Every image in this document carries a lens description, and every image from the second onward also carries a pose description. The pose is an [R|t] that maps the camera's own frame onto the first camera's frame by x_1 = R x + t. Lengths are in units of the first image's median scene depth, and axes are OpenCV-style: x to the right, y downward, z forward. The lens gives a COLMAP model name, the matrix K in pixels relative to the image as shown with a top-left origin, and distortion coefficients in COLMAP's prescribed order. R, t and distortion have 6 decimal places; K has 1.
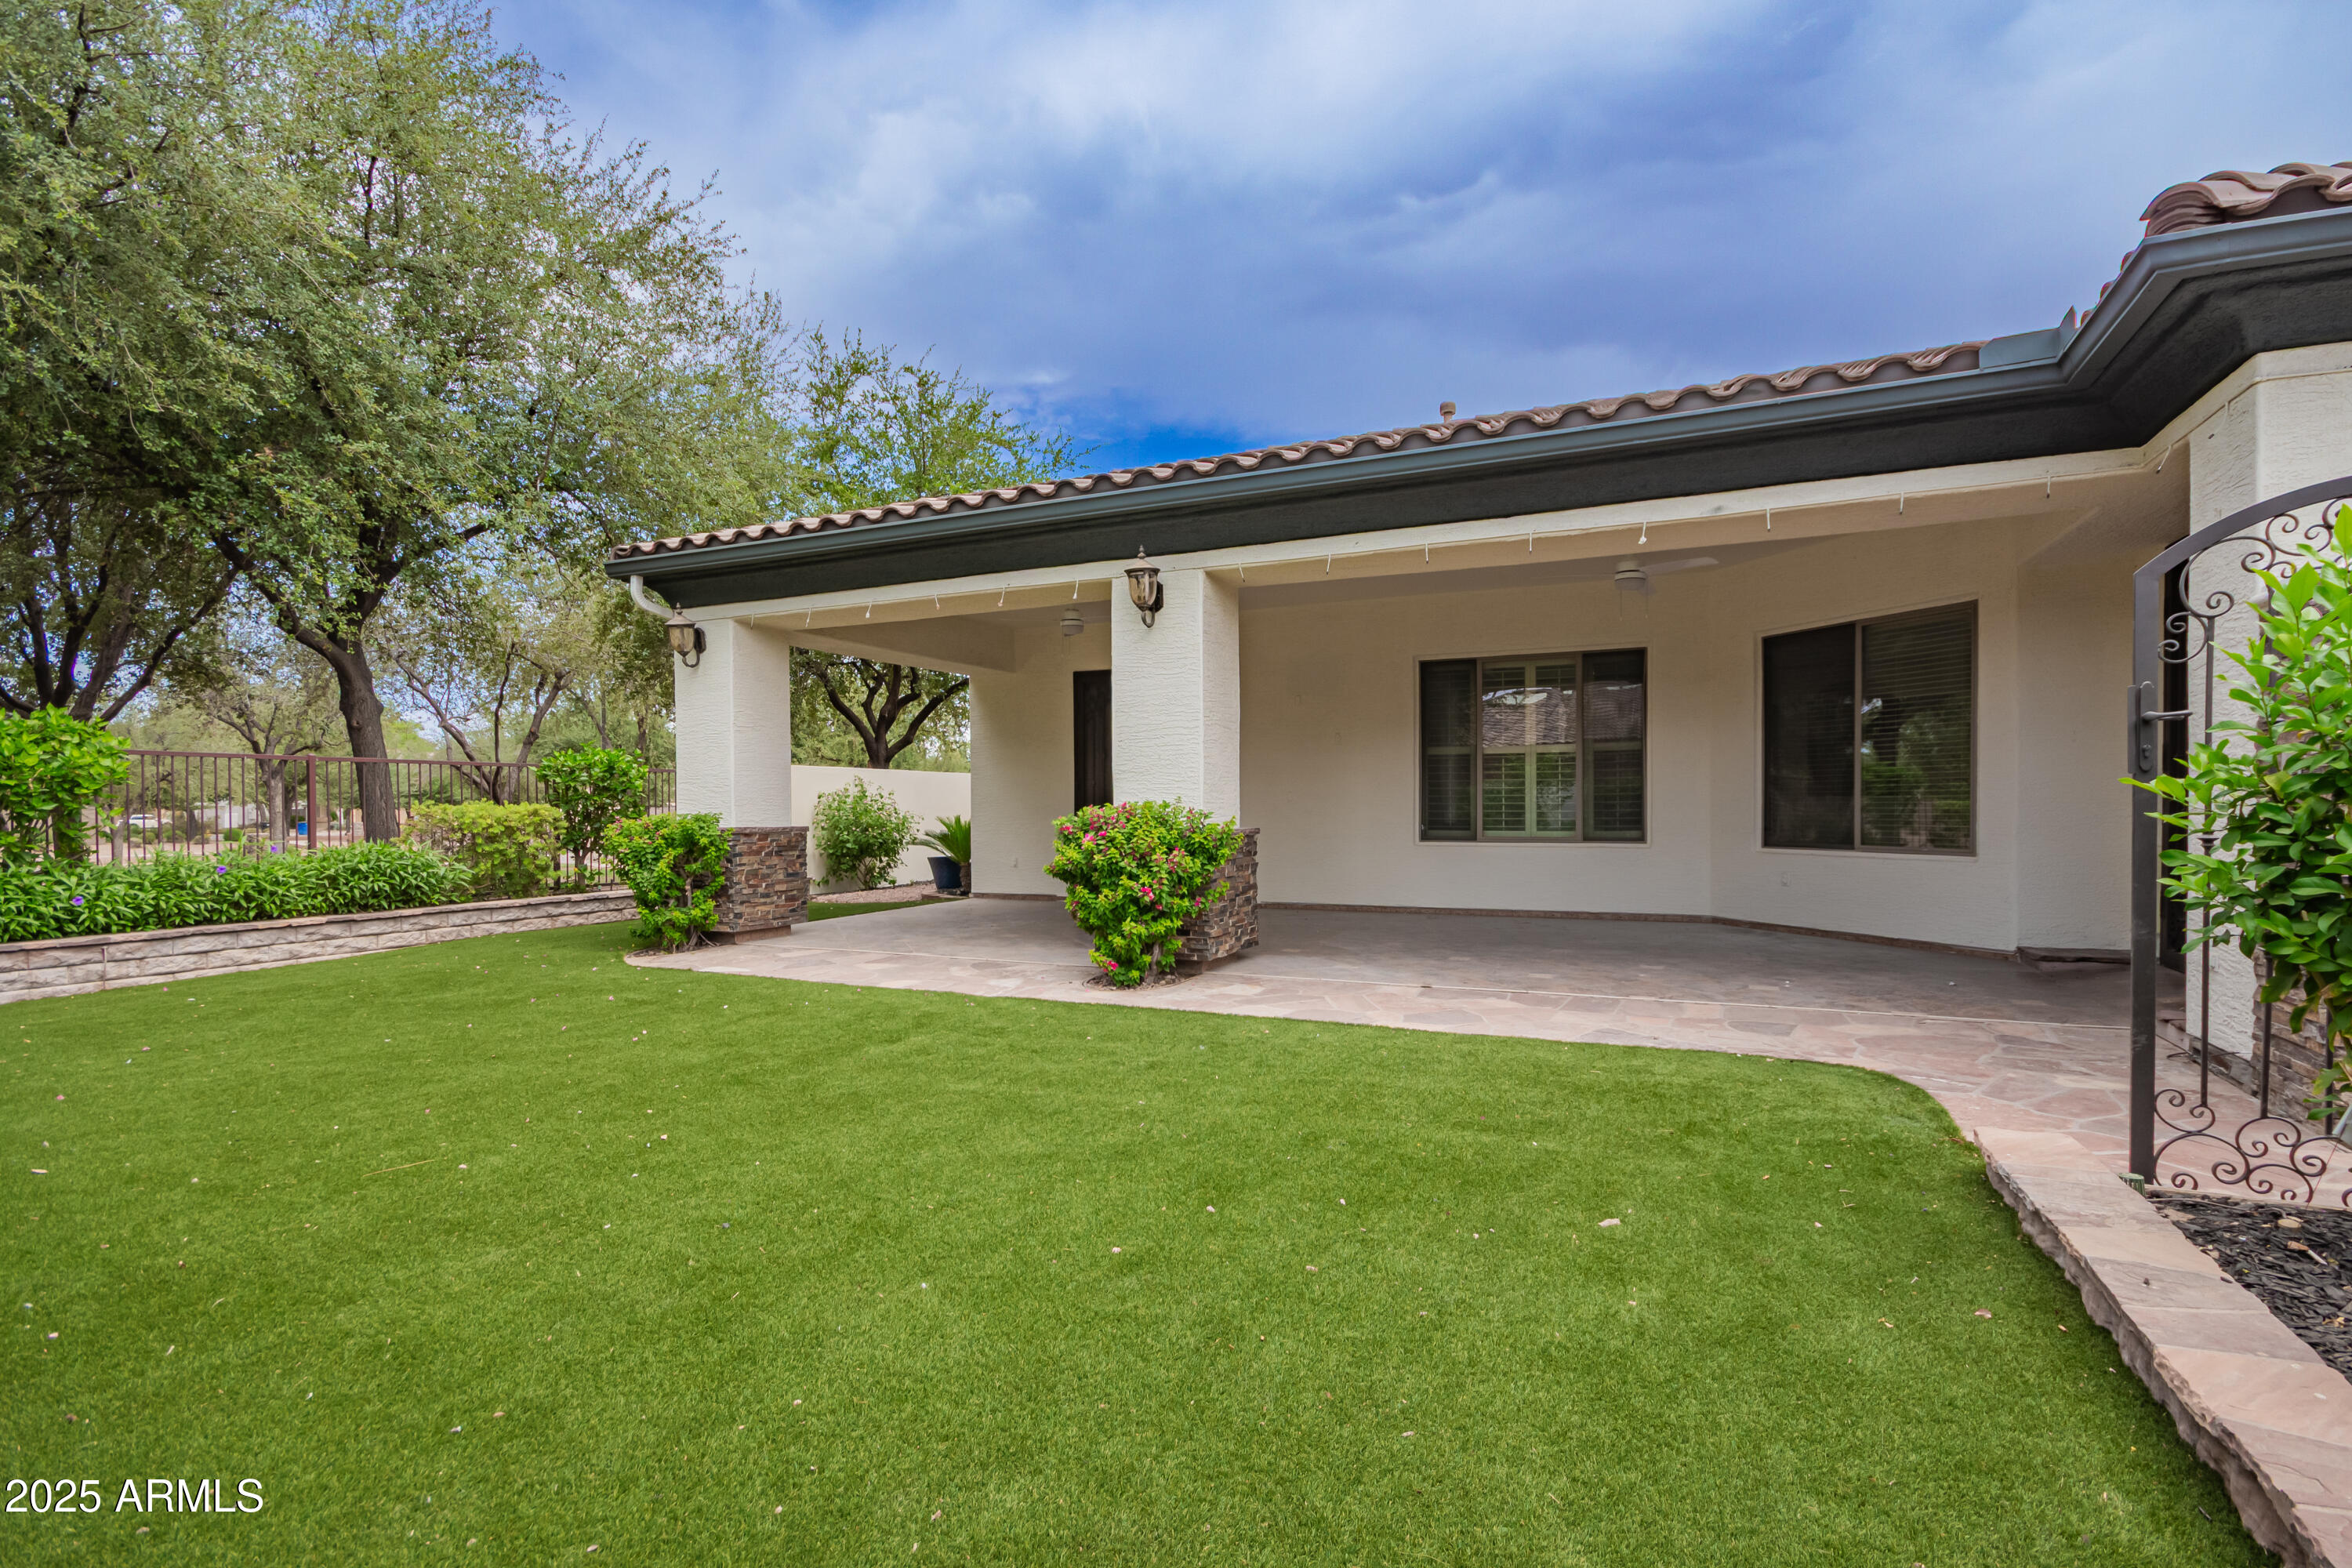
lens RADIAL K [[1099.0, 0, 1154.1], [0, 1099.0, 827.3], [0, 0, 1]] dist [0.002726, 0.000742]
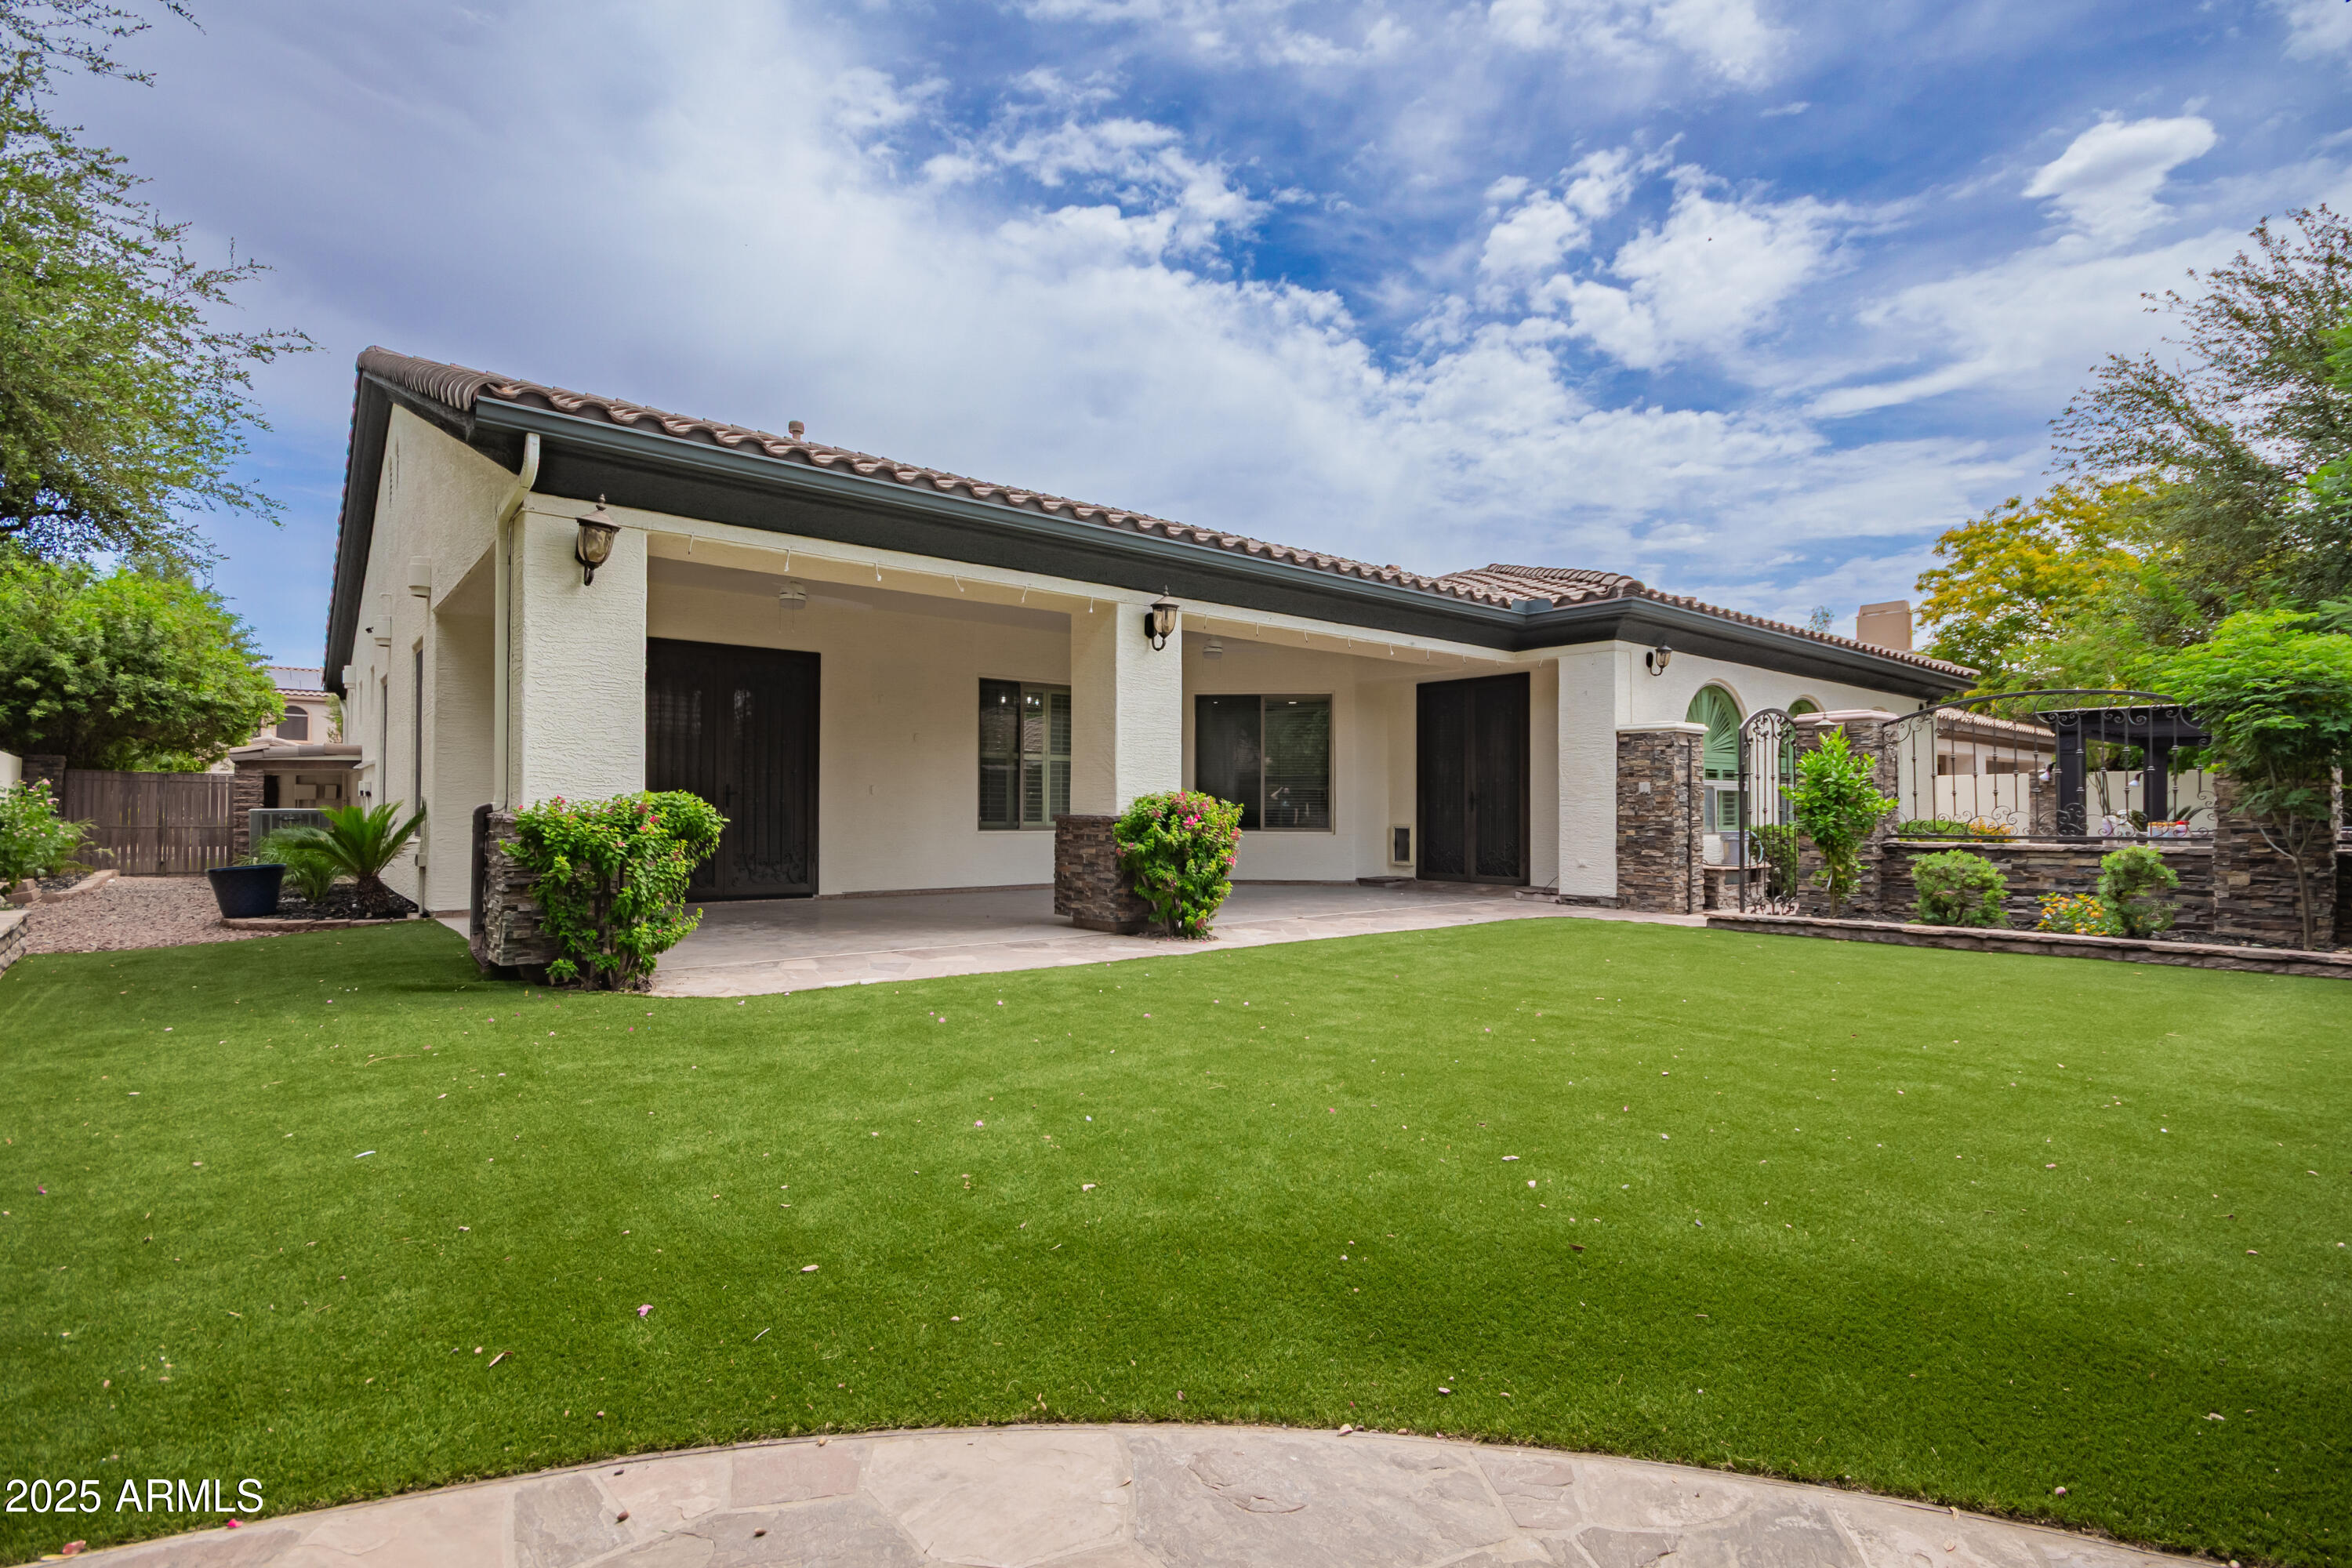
lens RADIAL K [[1099.0, 0, 1167.0], [0, 1099.0, 799.7], [0, 0, 1]] dist [0.002726, 0.000742]
pose [[0.438712, 0.015378, 0.898496, -1.009059], [0.009804, 0.999712, -0.021898, 0.010123], [-0.898574, 0.018416, 0.438435, 0.418783]]
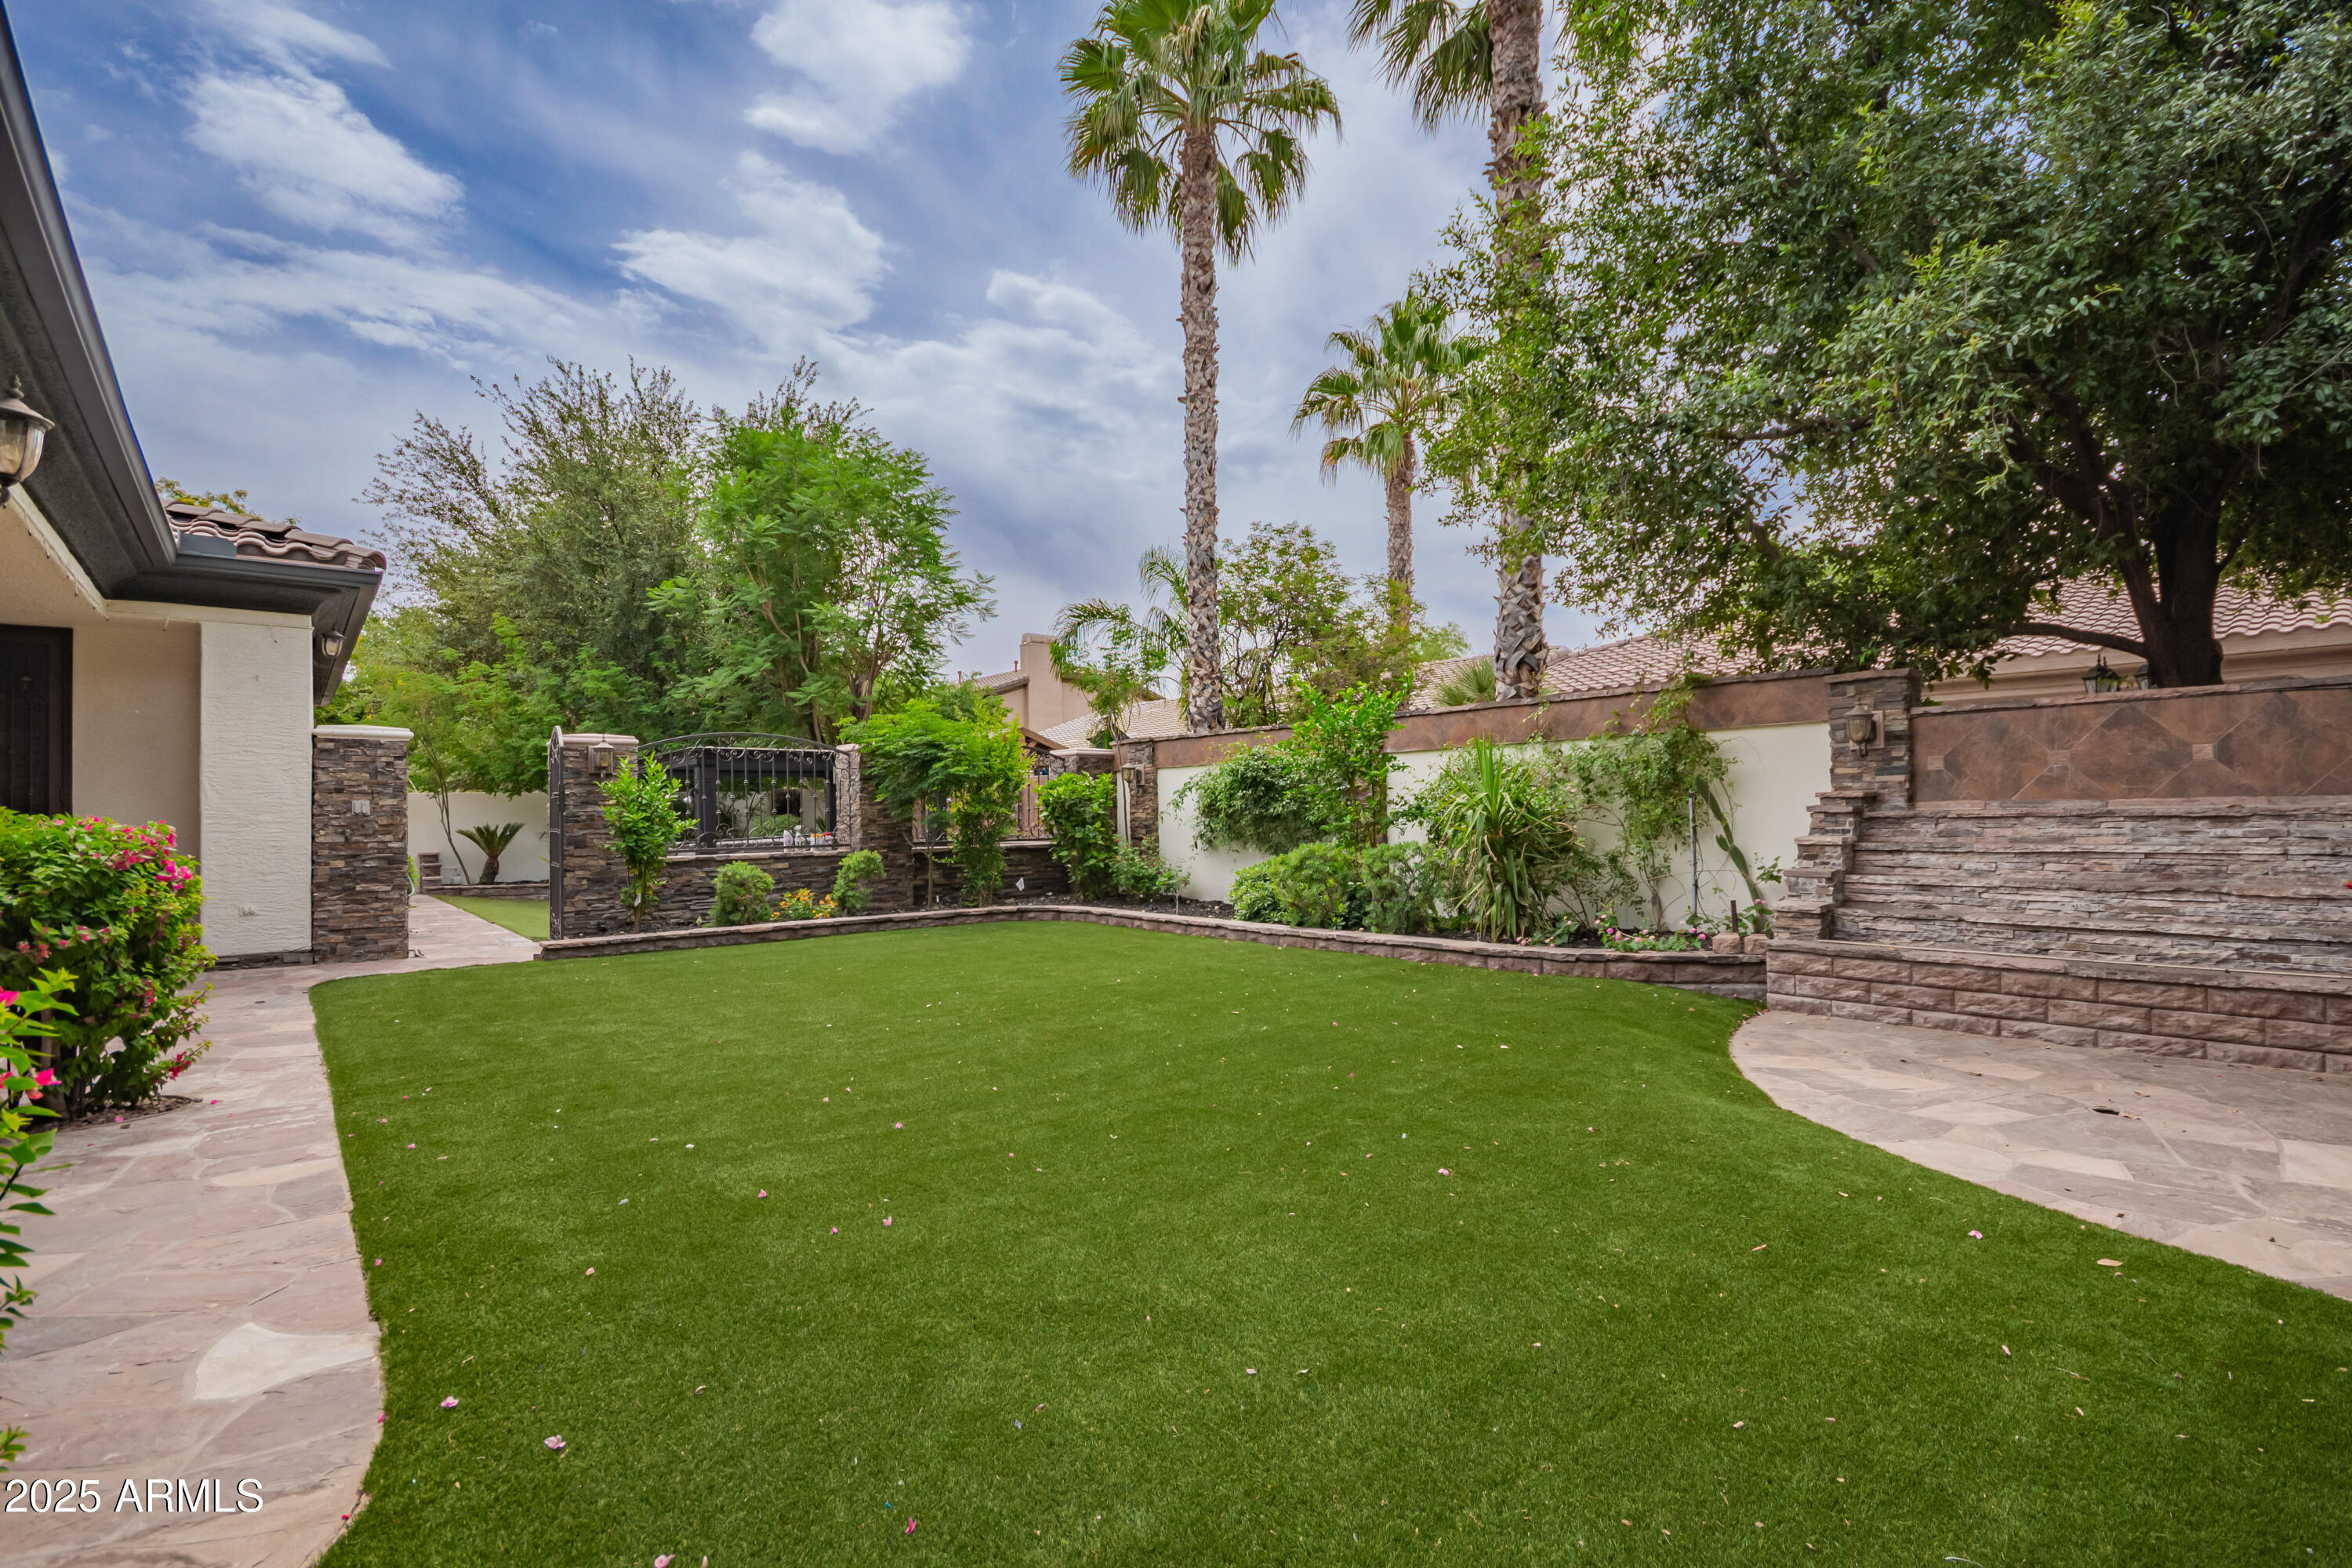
lens RADIAL K [[1099.0, 0, 1170.8], [0, 1099.0, 789.7], [0, 0, 1]] dist [0.002726, 0.000742]
pose [[-0.893733, 0.028744, 0.447676, -0.738860], [0.028061, 0.999573, -0.008158, -0.014902], [-0.447720, 0.005272, -0.894158, 1.112650]]
